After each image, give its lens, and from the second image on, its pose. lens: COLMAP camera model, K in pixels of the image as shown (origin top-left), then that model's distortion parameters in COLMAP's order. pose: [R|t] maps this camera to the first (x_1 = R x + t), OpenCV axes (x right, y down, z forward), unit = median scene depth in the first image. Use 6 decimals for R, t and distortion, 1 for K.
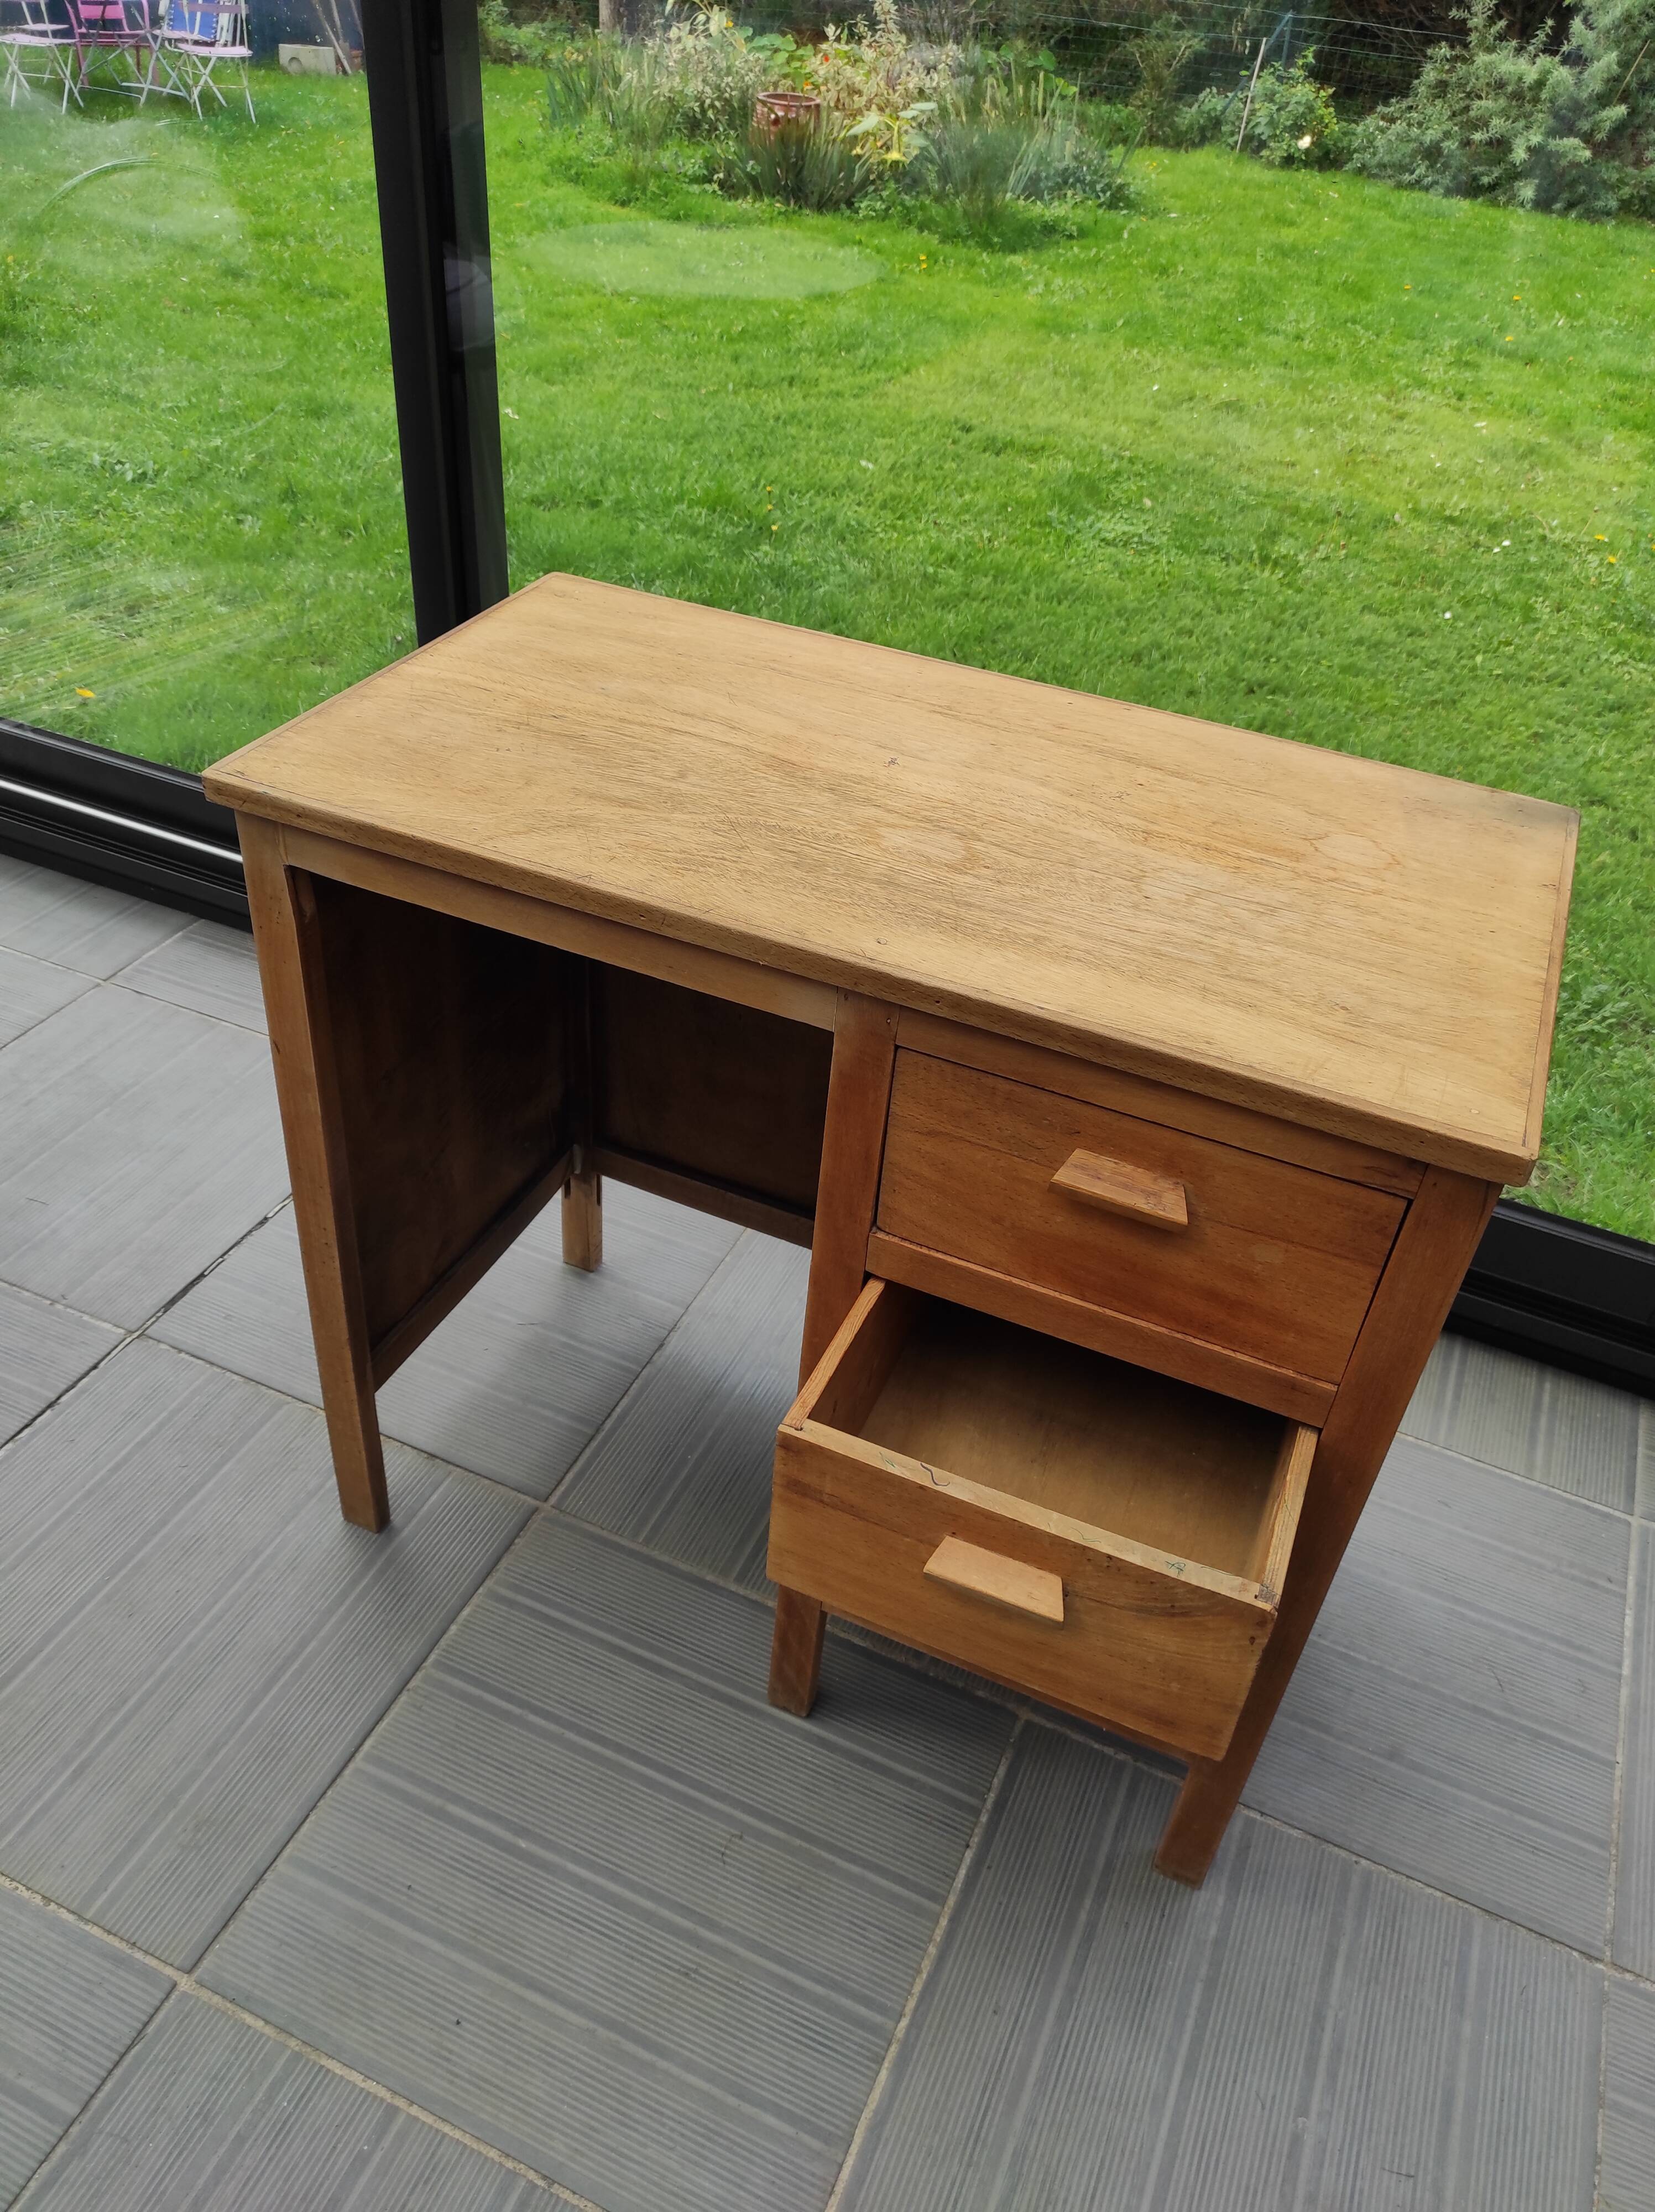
lens RADIAL K [[1634.6, 0, 827.6], [0, 1634.6, 1101.2], [0, 0, 1]] dist [0.061053, -0.068158]
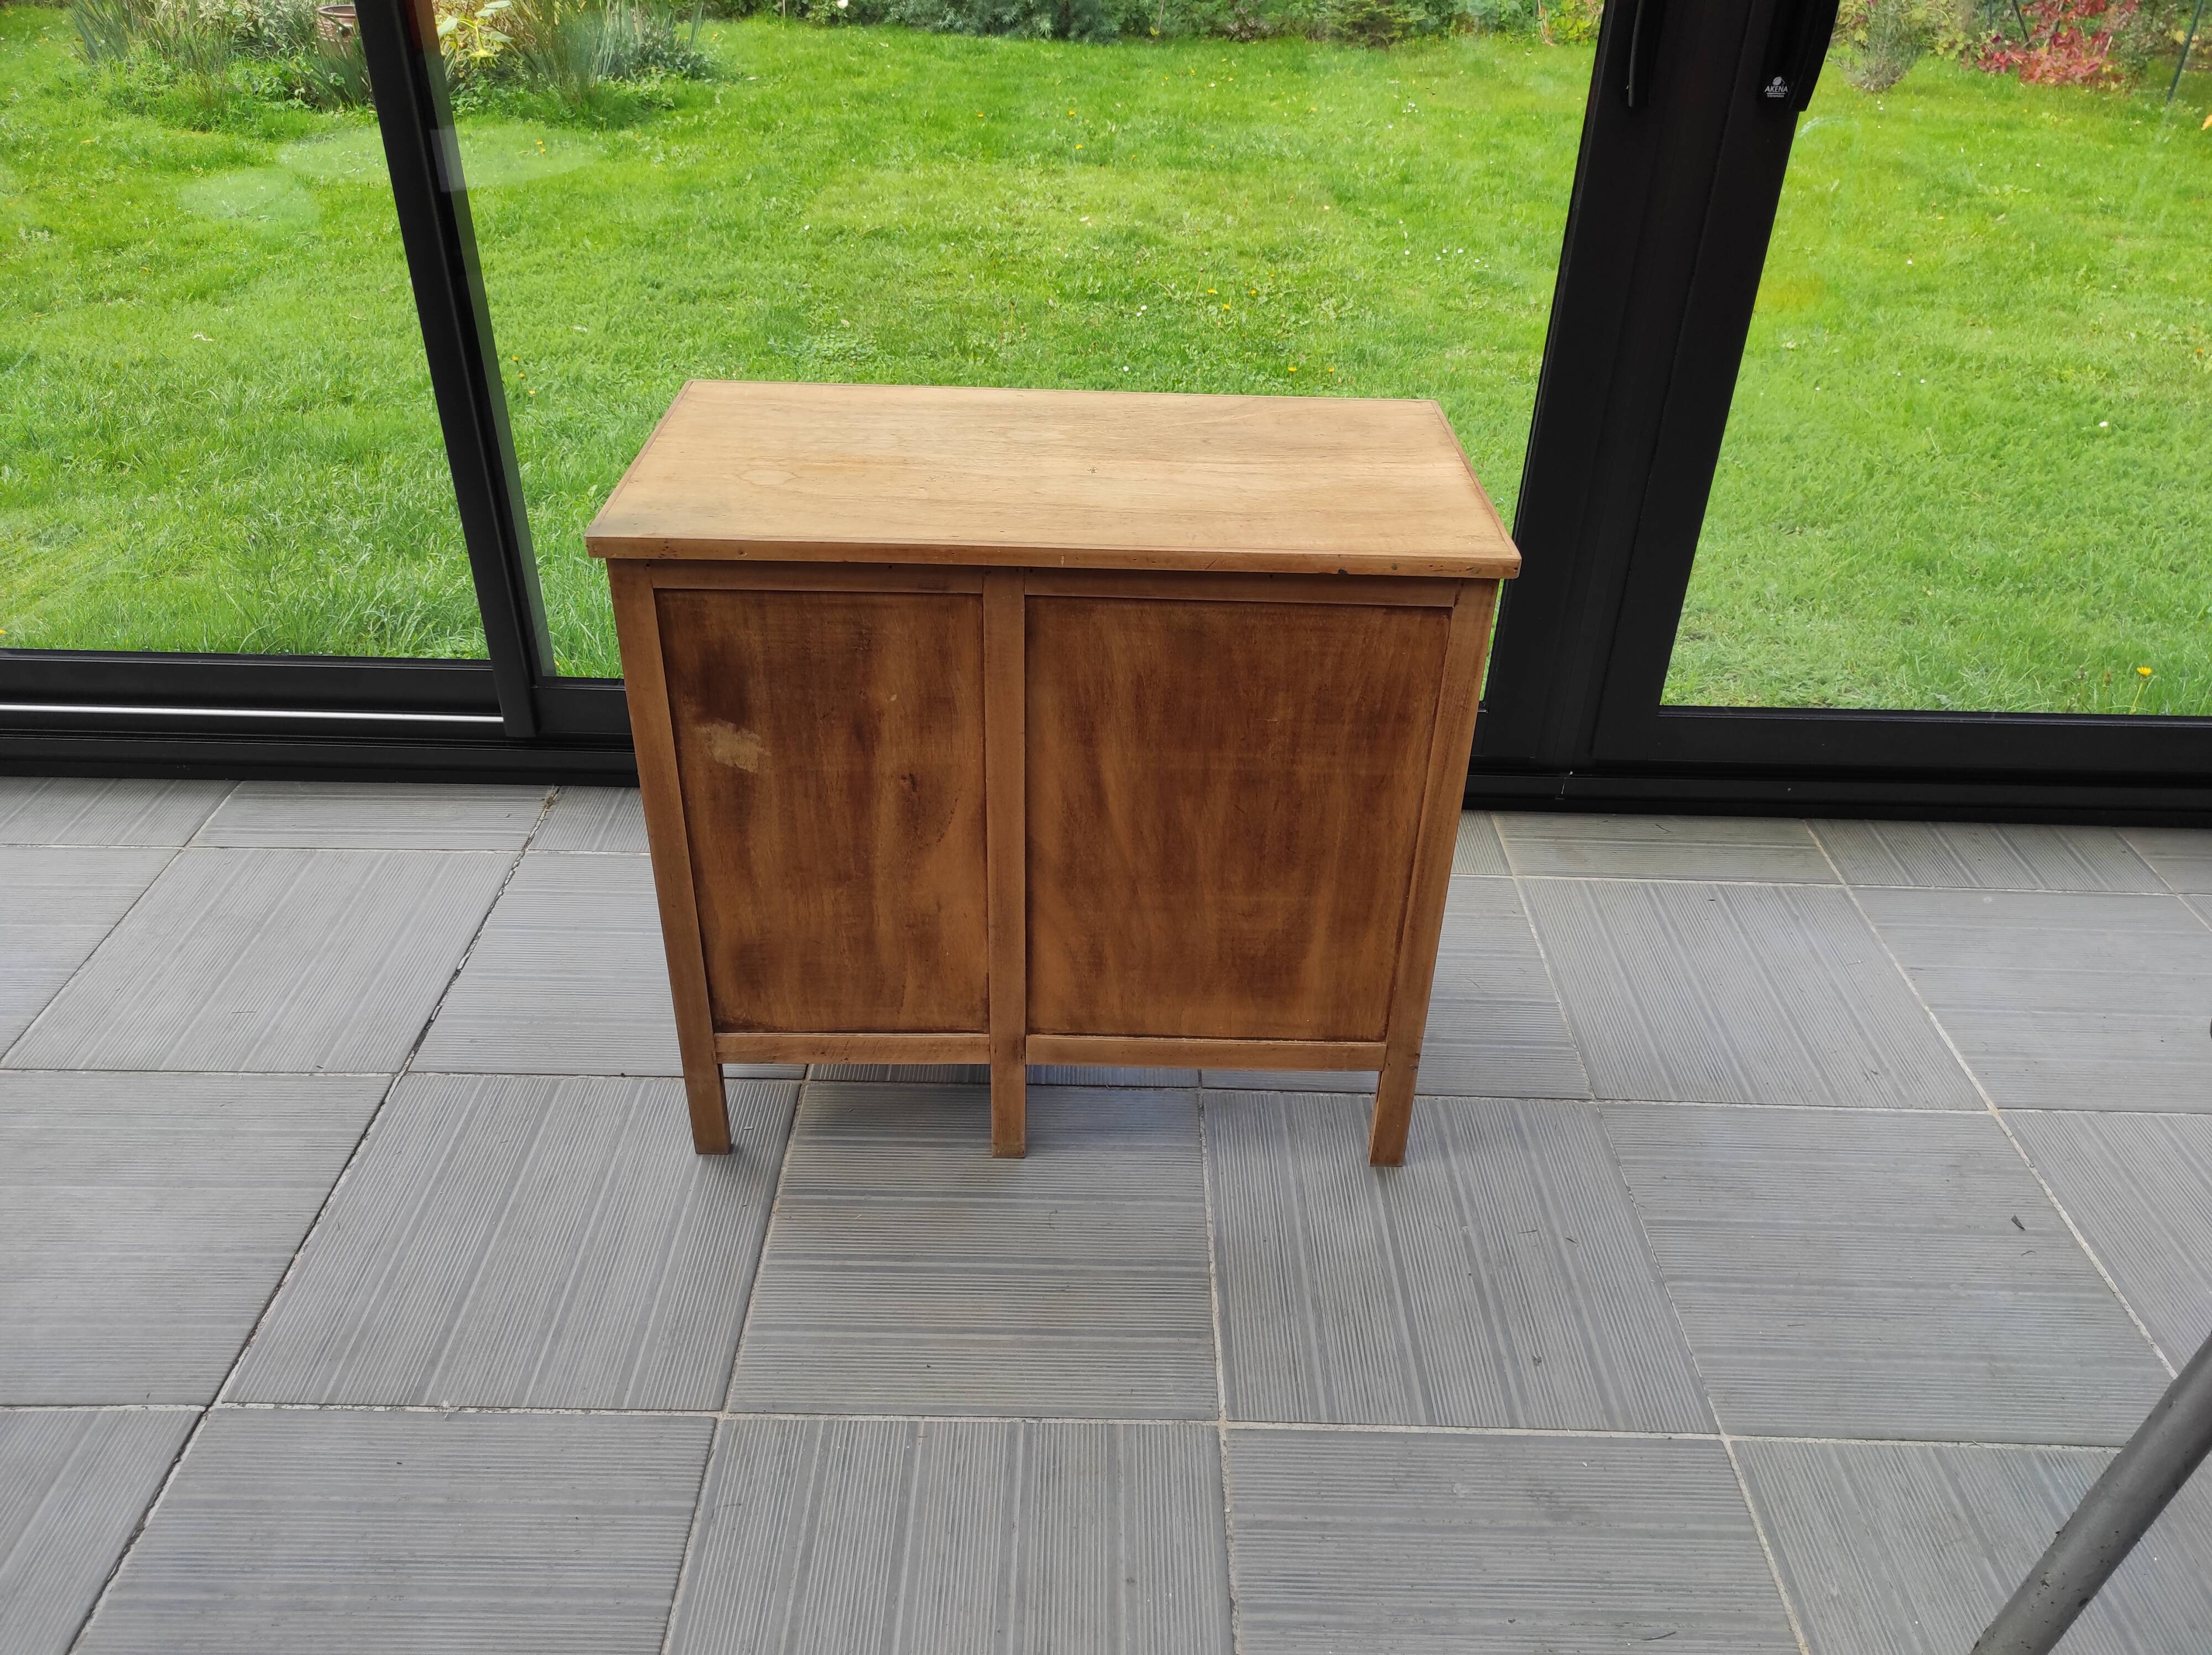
lens RADIAL K [[1634.6, 0, 1102.1], [0, 1634.6, 829.0], [0, 0, 1]] dist [0.061053, -0.068158]
pose [[0.915300, -0.257002, 0.310122, -0.086590], [0.276489, 0.960813, -0.019798, 0.041487], [-0.292881, 0.103867, 0.950490, -0.085472]]
